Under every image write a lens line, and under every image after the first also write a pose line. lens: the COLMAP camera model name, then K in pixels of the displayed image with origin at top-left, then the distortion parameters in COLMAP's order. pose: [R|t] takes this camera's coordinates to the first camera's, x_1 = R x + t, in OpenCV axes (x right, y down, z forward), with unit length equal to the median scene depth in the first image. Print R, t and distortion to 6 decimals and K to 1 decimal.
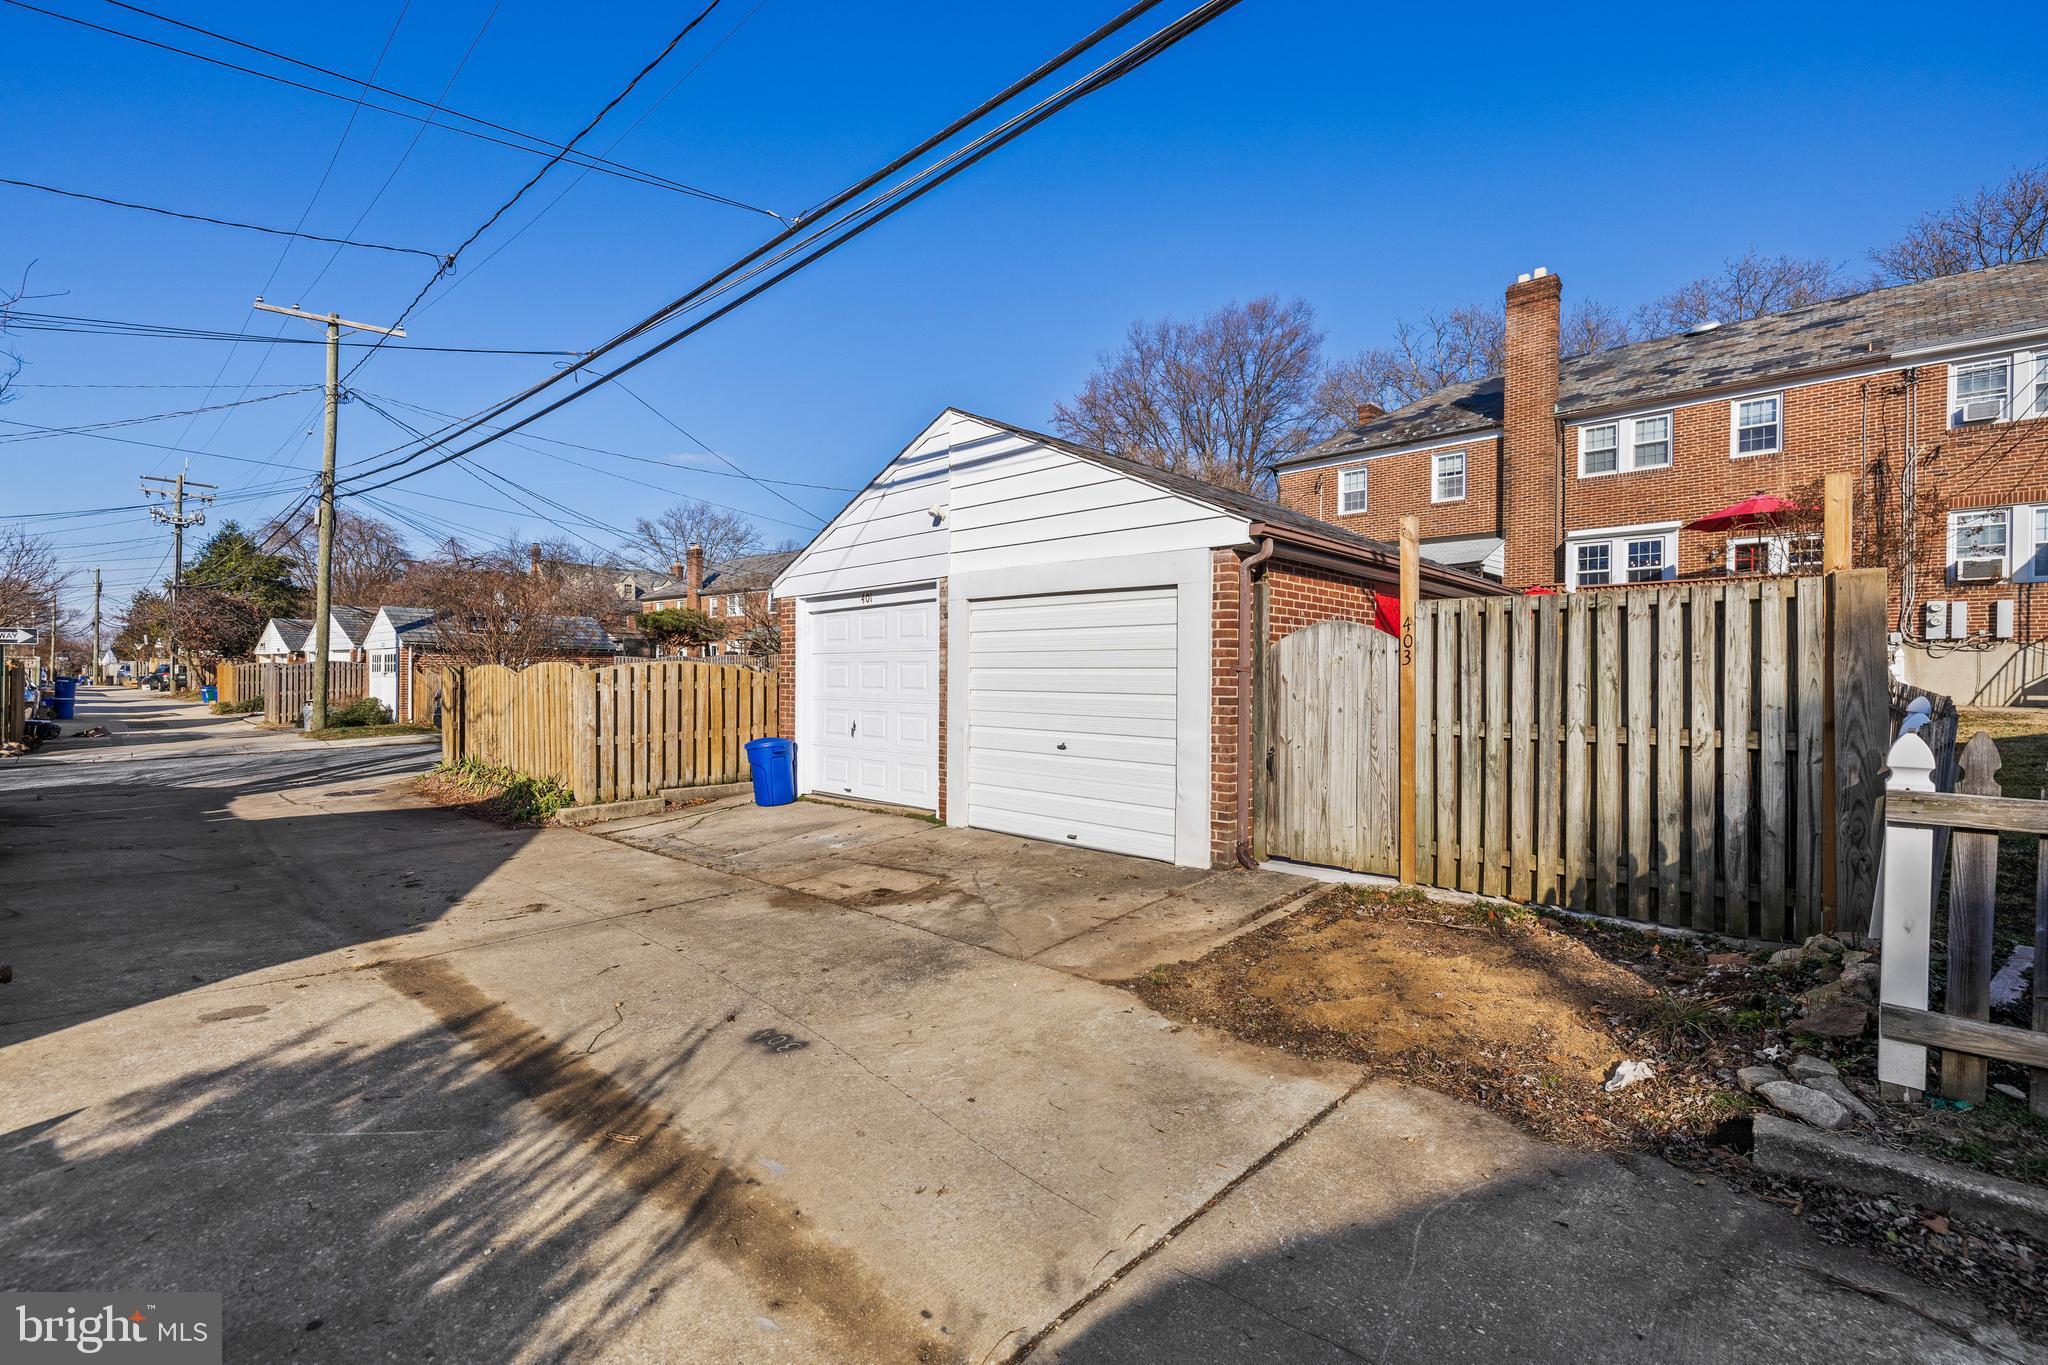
lens RADIAL K [[887.5, 0, 1023.8], [0, 887.5, 672.7], [0, 0, 1]] dist [0.018901, -0.000282]
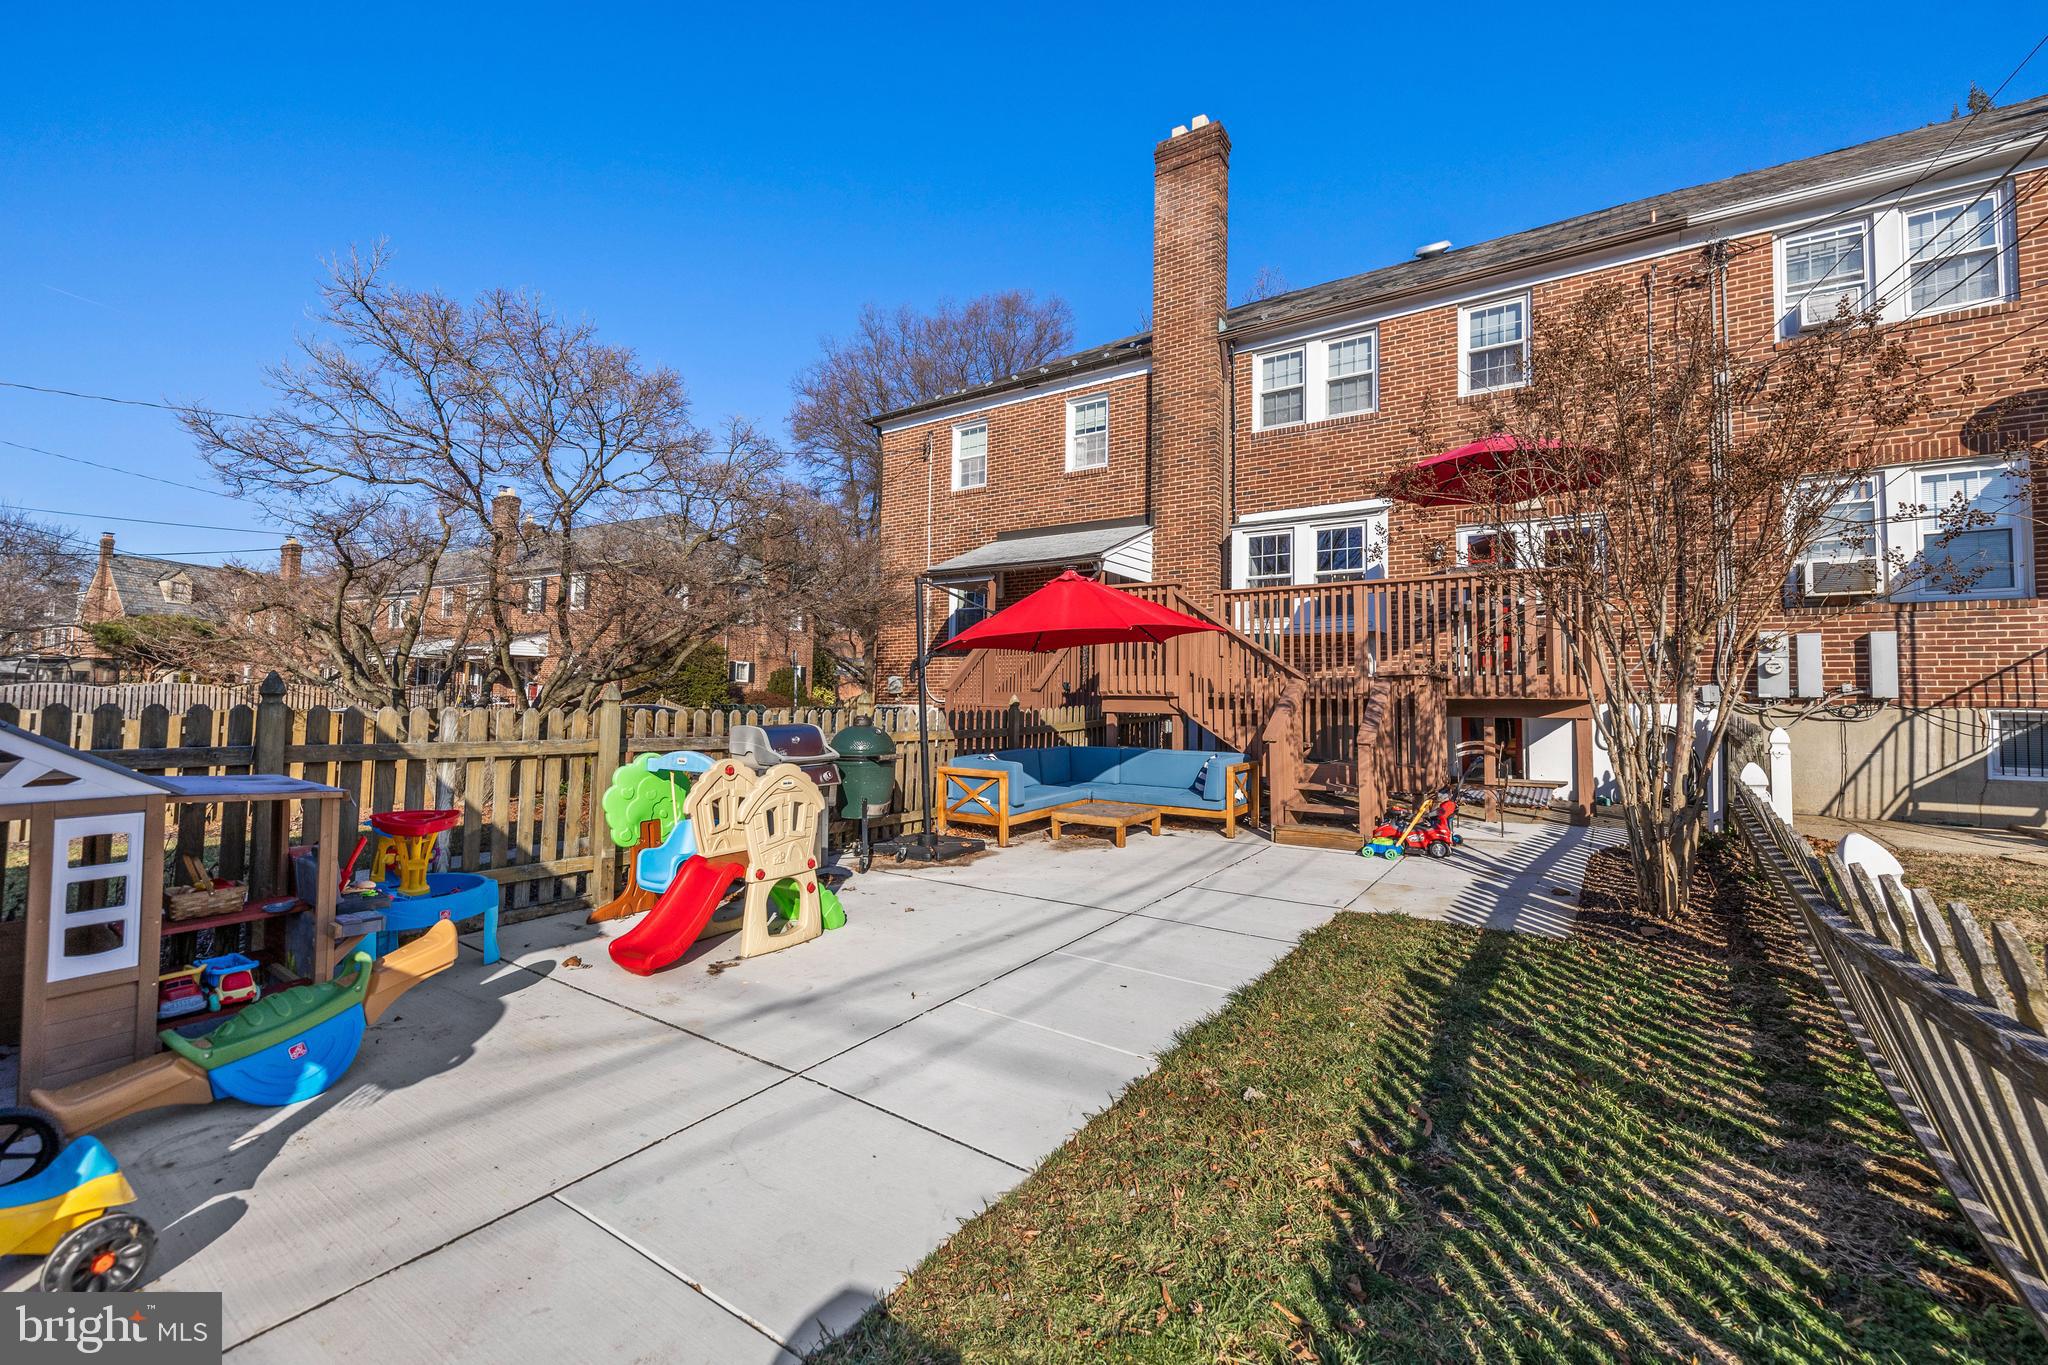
lens RADIAL K [[862.8, 0, 1005.1], [0, 862.8, 666.2], [0, 0, 1]] dist [0.000995, 0.000248]
pose [[0.986743, 0.014960, 0.161599, 0.381630], [-0.008964, 0.999246, -0.037770, -0.027942], [-0.162042, 0.035820, 0.986133, 0.466861]]
